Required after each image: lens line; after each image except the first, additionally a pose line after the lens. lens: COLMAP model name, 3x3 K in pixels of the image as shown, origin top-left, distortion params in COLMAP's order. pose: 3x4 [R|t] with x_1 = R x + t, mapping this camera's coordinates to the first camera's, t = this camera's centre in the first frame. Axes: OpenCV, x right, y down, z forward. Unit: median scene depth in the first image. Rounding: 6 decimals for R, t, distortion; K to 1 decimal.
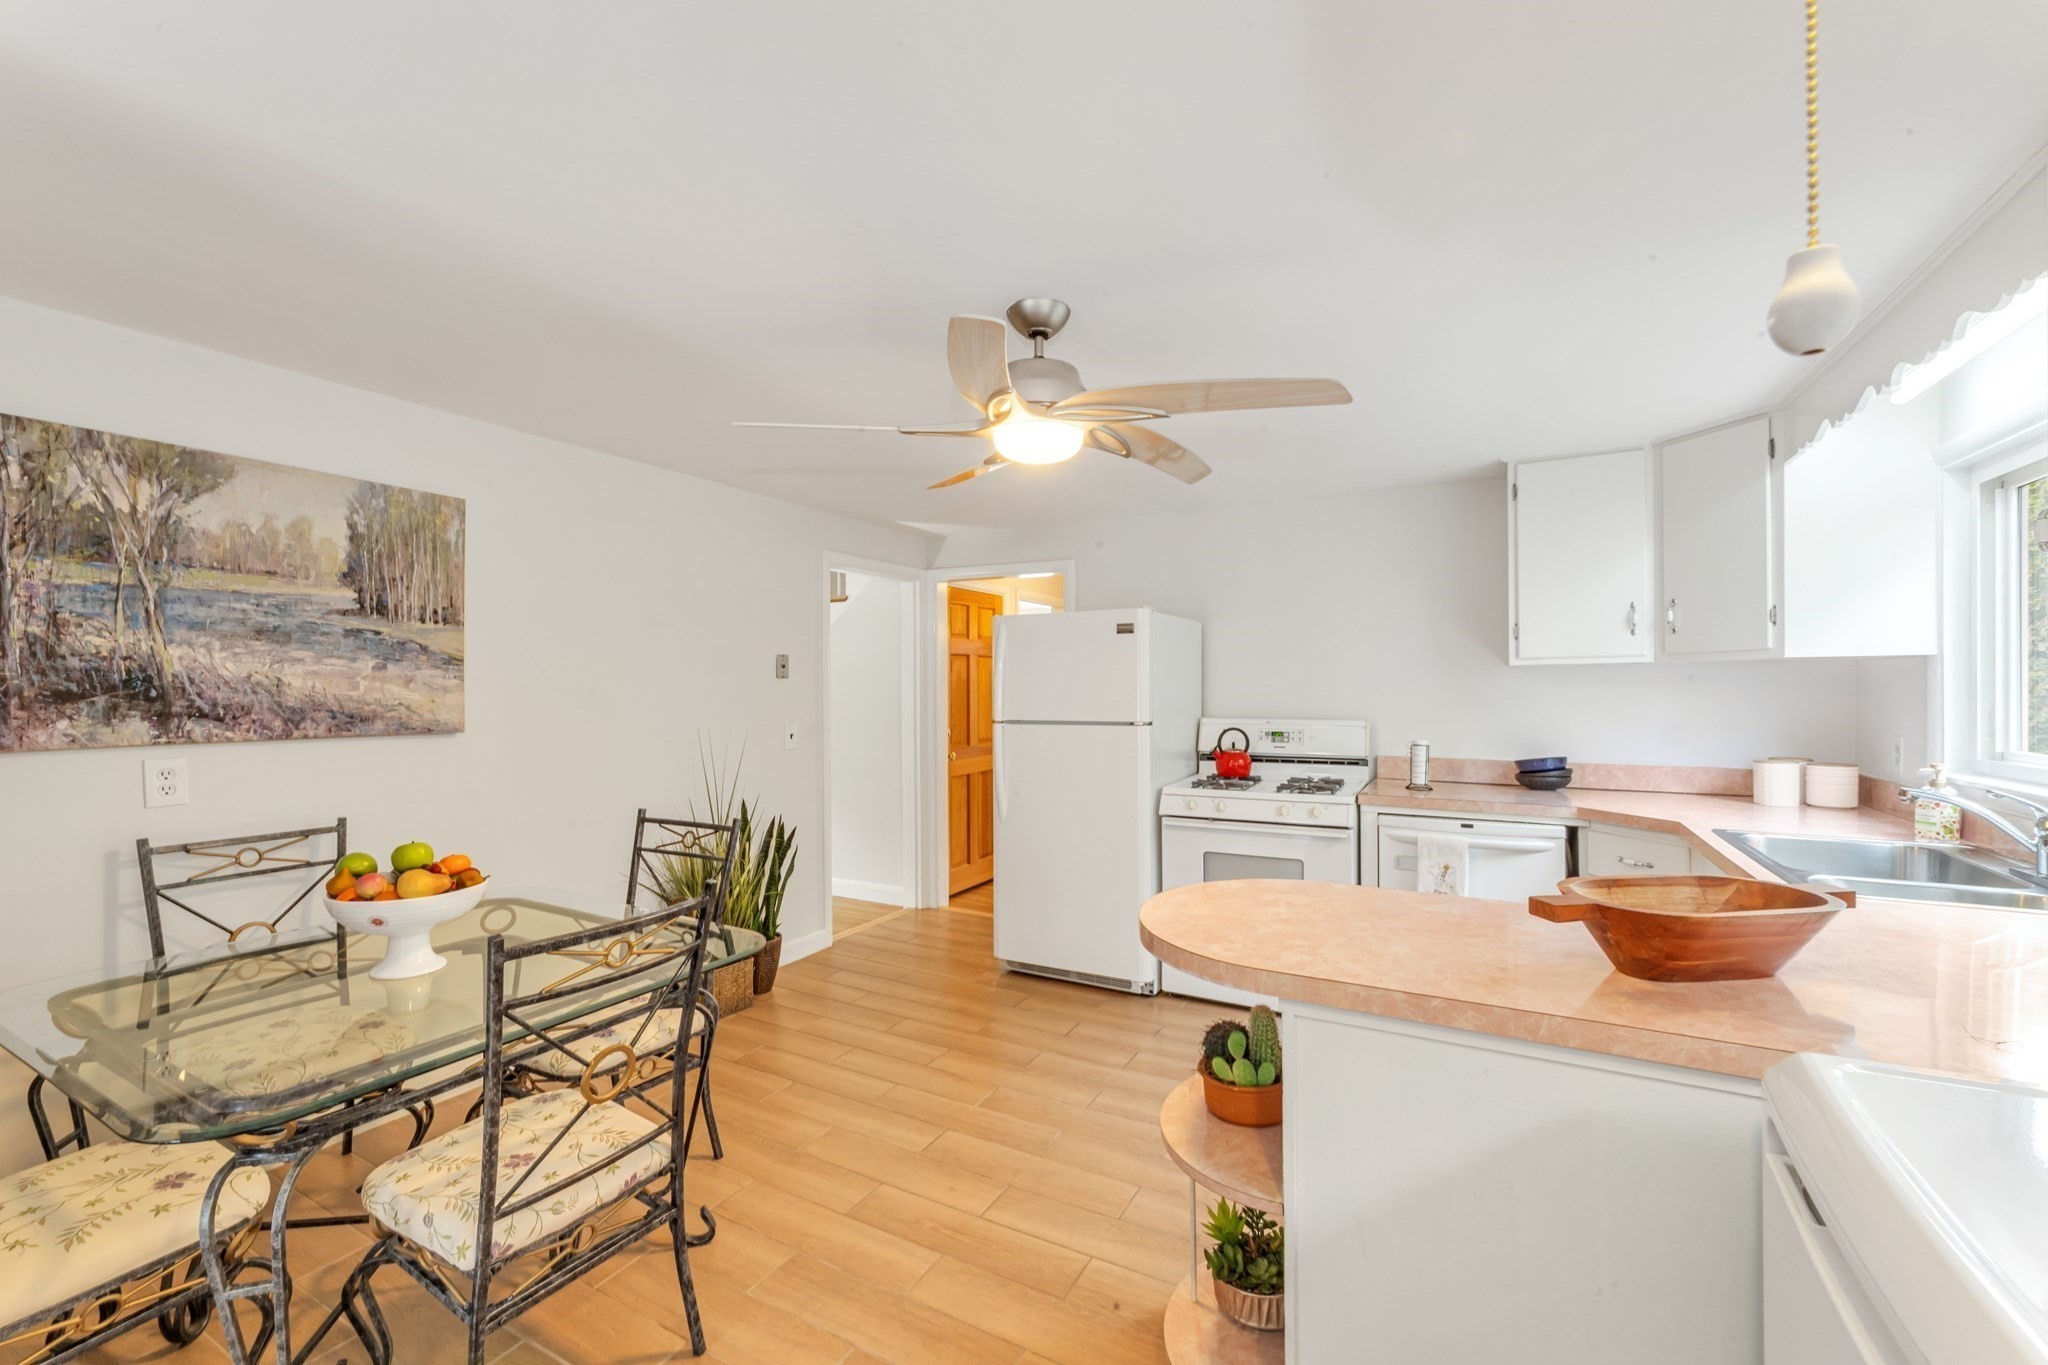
lens RADIAL K [[837.3, 0, 1024.0], [0, 837.3, 682.5], [0, 0, 1]] dist [-0.000620, -0.000224]
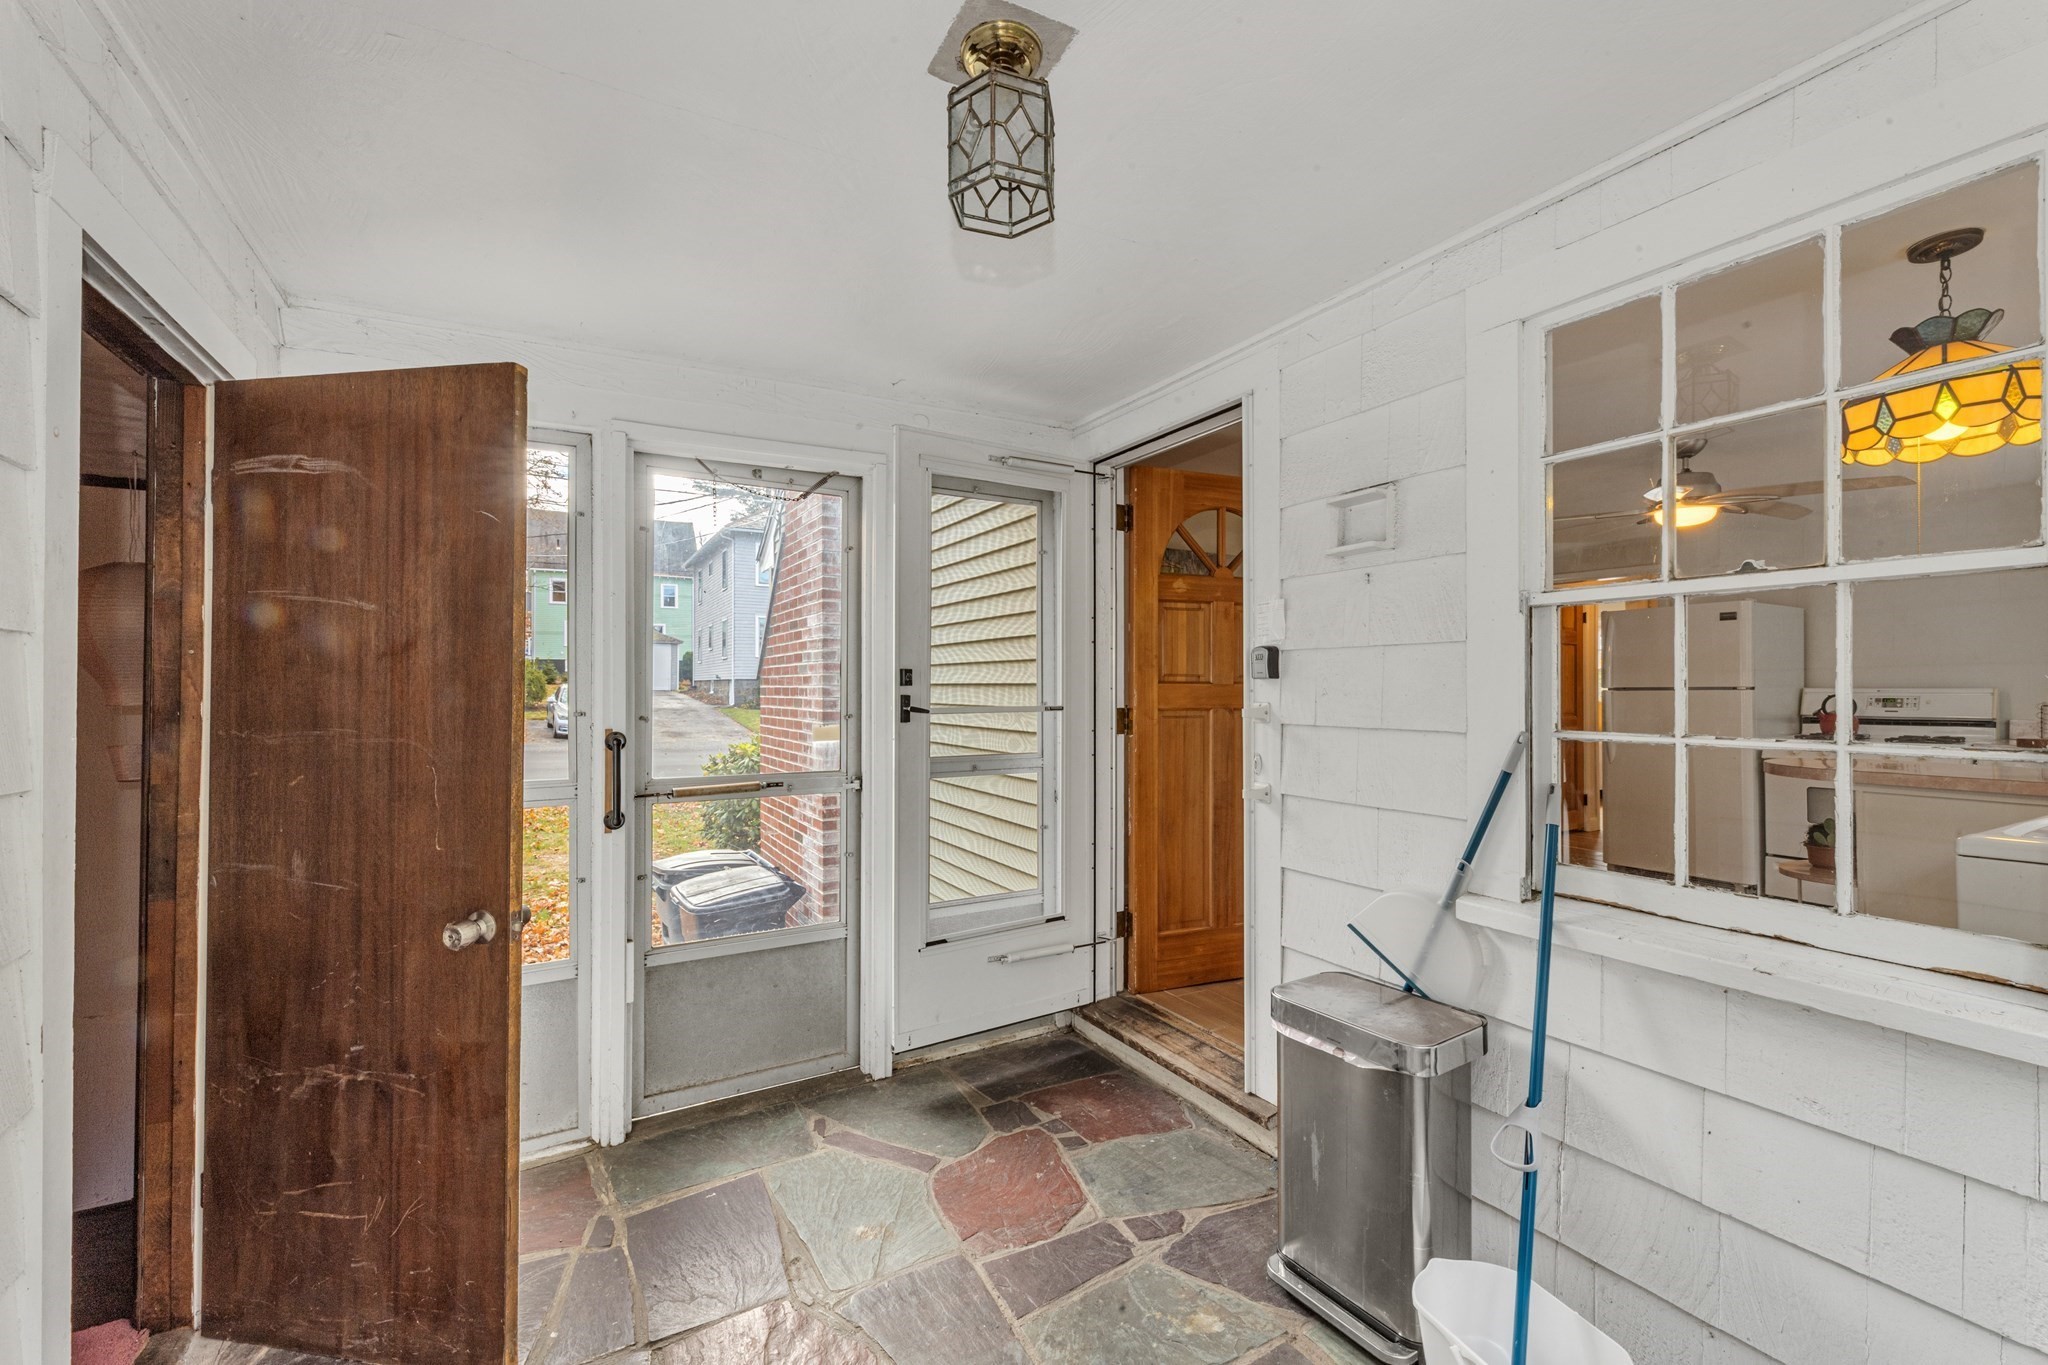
lens RADIAL K [[837.3, 0, 1024.0], [0, 837.3, 682.5], [0, 0, 1]] dist [-0.000620, -0.000224]
pose [[0.860725, -0.002560, -0.509063, -0.158558], [0.004496, 0.999987, 0.002573, 0.028779], [0.509050, -0.004503, 0.860725, -0.683733]]
